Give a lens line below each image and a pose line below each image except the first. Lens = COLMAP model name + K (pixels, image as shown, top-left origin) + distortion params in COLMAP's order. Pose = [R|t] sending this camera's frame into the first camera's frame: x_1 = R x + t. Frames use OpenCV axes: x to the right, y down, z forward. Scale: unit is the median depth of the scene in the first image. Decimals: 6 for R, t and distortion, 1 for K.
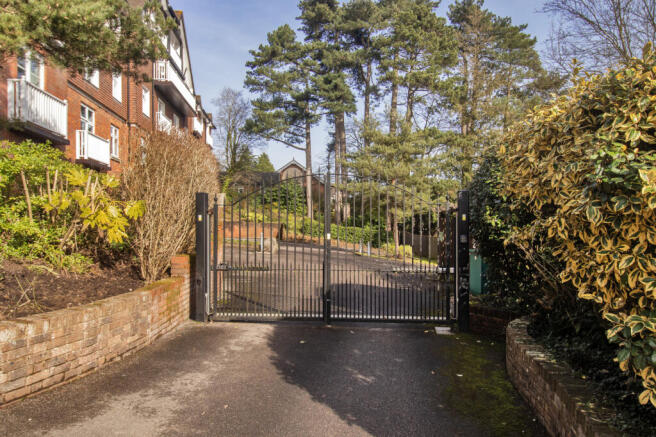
lens RADIAL K [[484.4, 0, 330.1], [0, 484.4, 232.0], [0, 0, 1]] dist [0.003848, 0.000198]
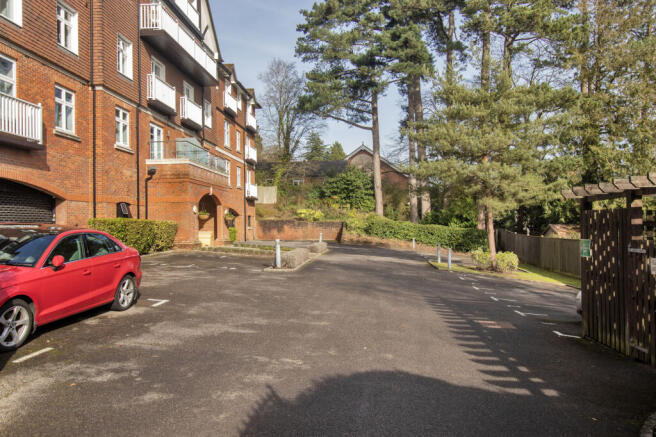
lens RADIAL K [[534.9, 0, 328.0], [0, 534.9, 218.5], [0, 0, 1]] dist [0.013220, 0.007142]
pose [[0.986468, -0.021157, -0.162585, 0.019413], [0.017641, 0.999579, -0.023037, -0.003761], [0.163004, 0.019857, 0.986426, 0.132576]]
